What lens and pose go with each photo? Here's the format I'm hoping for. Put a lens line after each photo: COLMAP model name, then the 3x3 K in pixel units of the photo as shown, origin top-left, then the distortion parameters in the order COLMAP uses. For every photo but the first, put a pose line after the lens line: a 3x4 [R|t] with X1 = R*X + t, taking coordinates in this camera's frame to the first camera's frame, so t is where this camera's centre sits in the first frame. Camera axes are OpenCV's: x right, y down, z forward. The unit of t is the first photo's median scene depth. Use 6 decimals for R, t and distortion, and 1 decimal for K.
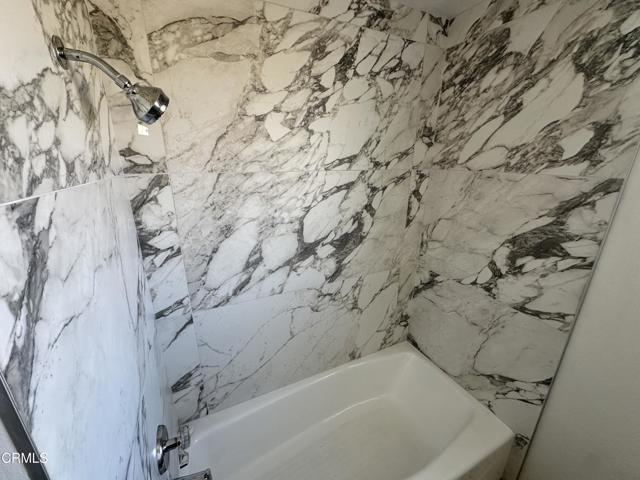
lens RADIAL K [[256.4, 0, 318.7], [0, 256.4, 240.3], [0, 0, 1]] dist [-0.003269, 0.000653]
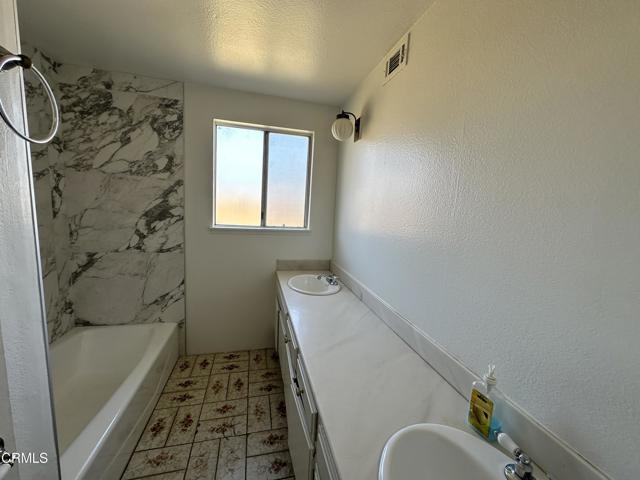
lens RADIAL K [[256.4, 0, 319.8], [0, 256.4, 240.4], [0, 0, 1]] dist [-0.003269, 0.000653]
pose [[0.198959, -0.128339, 0.971568, -0.696301], [0.237989, 0.968038, 0.079137, 0.302485], [-0.950672, 0.215478, 0.223143, -0.464537]]
